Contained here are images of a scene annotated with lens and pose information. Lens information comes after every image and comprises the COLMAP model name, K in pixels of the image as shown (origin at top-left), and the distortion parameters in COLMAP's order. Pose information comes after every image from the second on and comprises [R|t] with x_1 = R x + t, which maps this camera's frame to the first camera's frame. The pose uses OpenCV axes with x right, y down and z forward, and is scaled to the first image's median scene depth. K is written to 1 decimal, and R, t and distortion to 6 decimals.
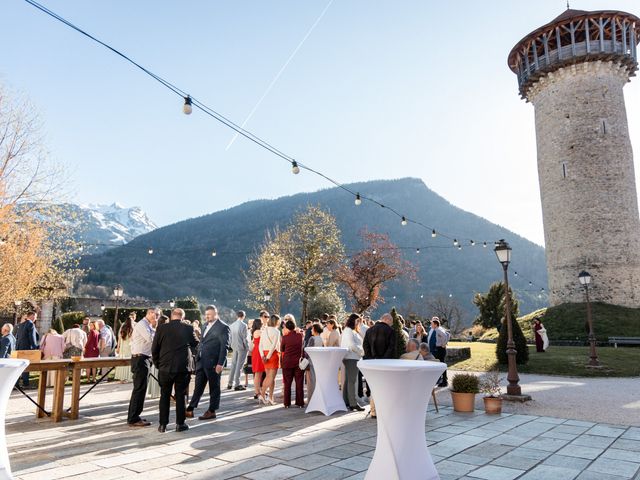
lens RADIAL K [[501.8, 0, 319.6], [0, 501.8, 235.4], [0, 0, 1]] dist [0.009961, -0.004589]
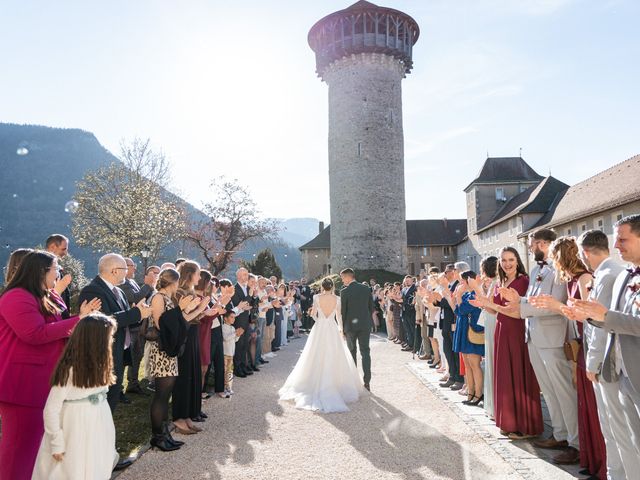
lens RADIAL K [[501.8, 0, 323.2], [0, 501.8, 239.5], [0, 0, 1]] dist [0.009961, -0.004589]
pose [[0.778149, 0.053228, 0.625821, -0.242675], [-0.097065, 0.994623, 0.036096, 0.034121], [-0.620535, -0.088833, 0.779131, 0.186571]]
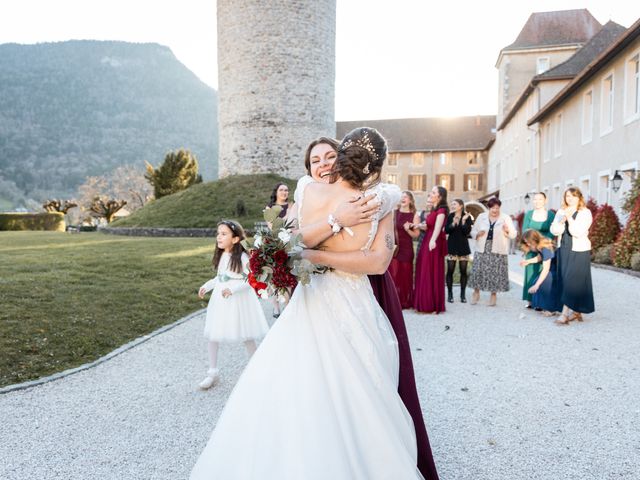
lens RADIAL K [[501.8, 0, 323.0], [0, 501.8, 239.2], [0, 0, 1]] dist [0.009961, -0.004589]
pose [[0.889876, -0.018905, 0.455811, 0.273472], [-0.087009, 0.973767, 0.210256, 0.061367], [-0.447828, -0.226761, 0.864887, 0.308336]]
